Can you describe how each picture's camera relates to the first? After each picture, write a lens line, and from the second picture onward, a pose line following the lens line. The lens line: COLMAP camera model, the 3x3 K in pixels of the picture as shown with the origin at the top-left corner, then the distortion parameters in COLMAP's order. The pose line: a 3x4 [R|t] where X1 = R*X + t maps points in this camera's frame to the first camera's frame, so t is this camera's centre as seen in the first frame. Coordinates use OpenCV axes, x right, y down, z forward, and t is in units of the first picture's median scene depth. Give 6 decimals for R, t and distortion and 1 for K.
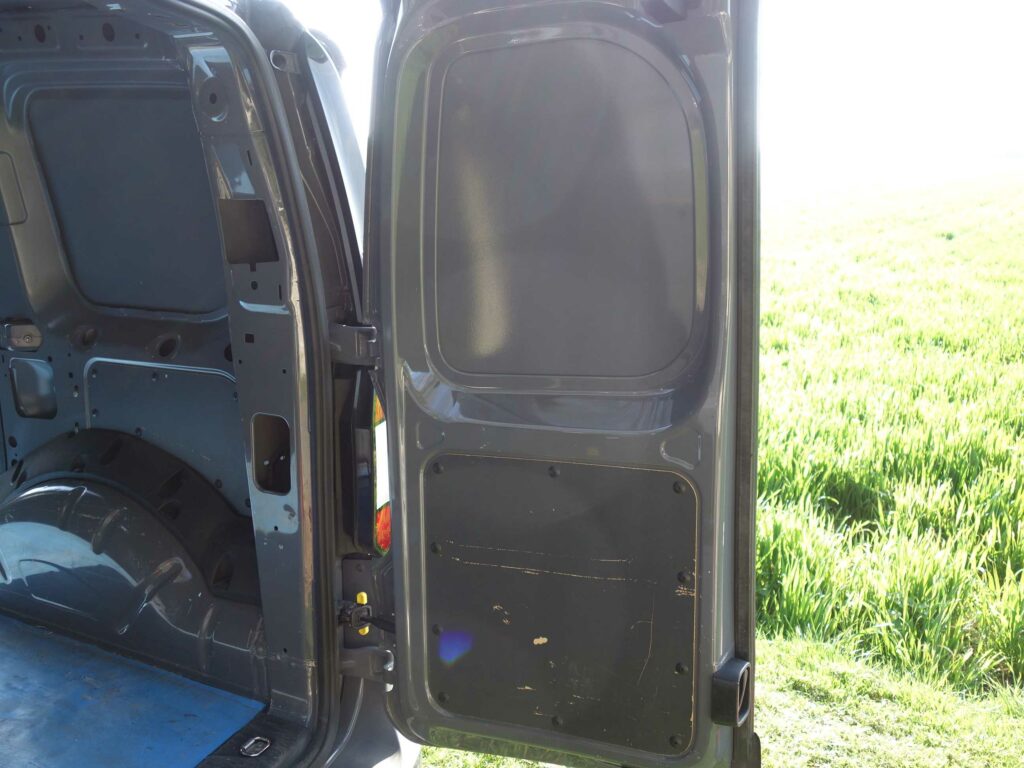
lens RADIAL K [[908.1, 0, 511.7], [0, 908.1, 385.4], [0, 0, 1]] dist [0.015461, -0.019375]
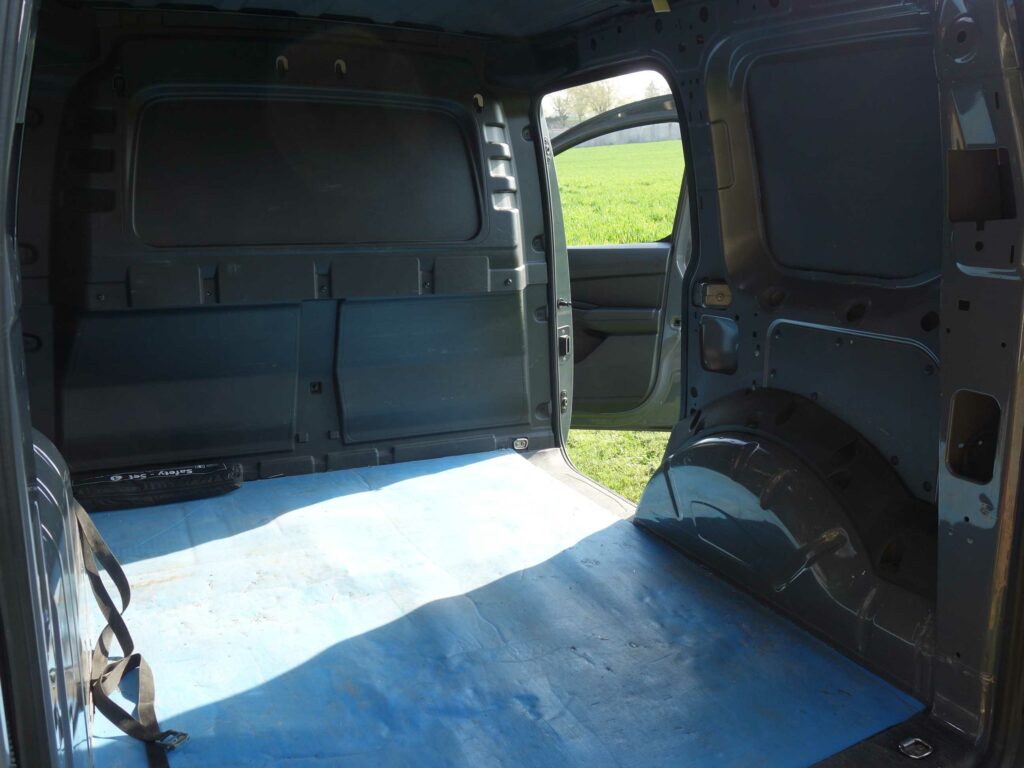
lens RADIAL K [[908.1, 0, 504.5], [0, 908.1, 385.8], [0, 0, 1]] dist [0.015461, -0.019375]
pose [[0.783374, 0.109125, -0.611896, -0.072232], [-0.094746, 0.993927, 0.055959, 0.016979], [0.614287, 0.014138, 0.788956, 0.009046]]
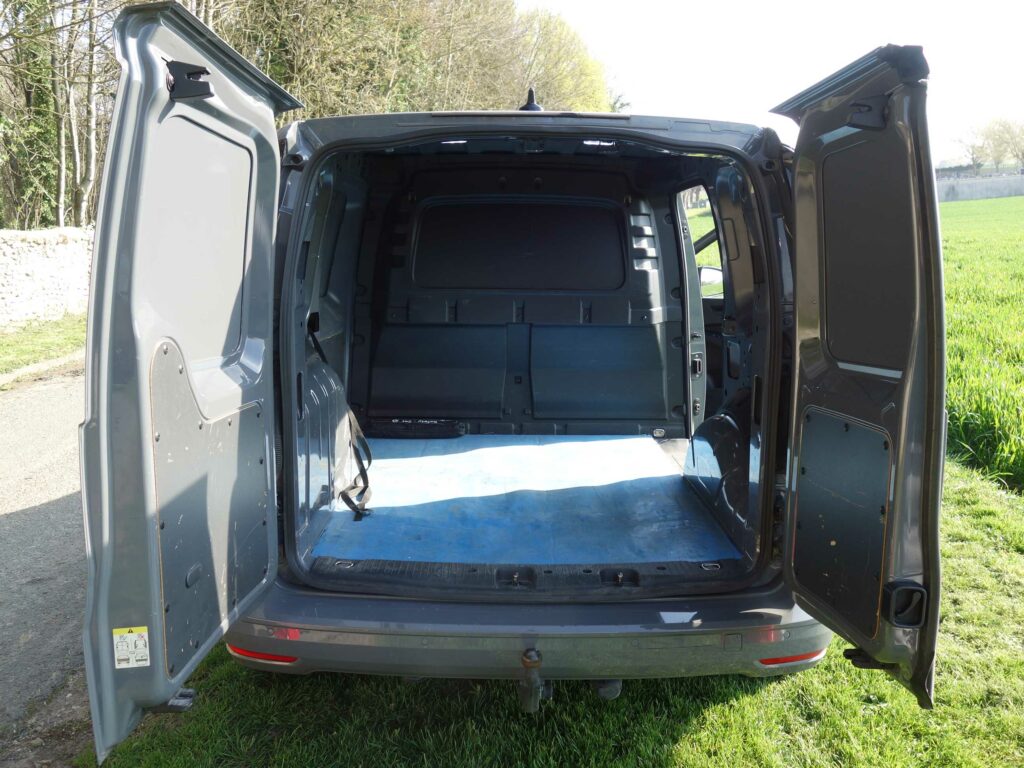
lens RADIAL K [[908.1, 0, 511.7], [0, 908.1, 381.6], [0, 0, 1]] dist [0.015461, -0.019375]
pose [[0.475983, 0.116203, -0.871744, 0.576598], [-0.155024, 0.986797, 0.046894, 0.026378], [0.865684, 0.112821, 0.487713, -0.114861]]
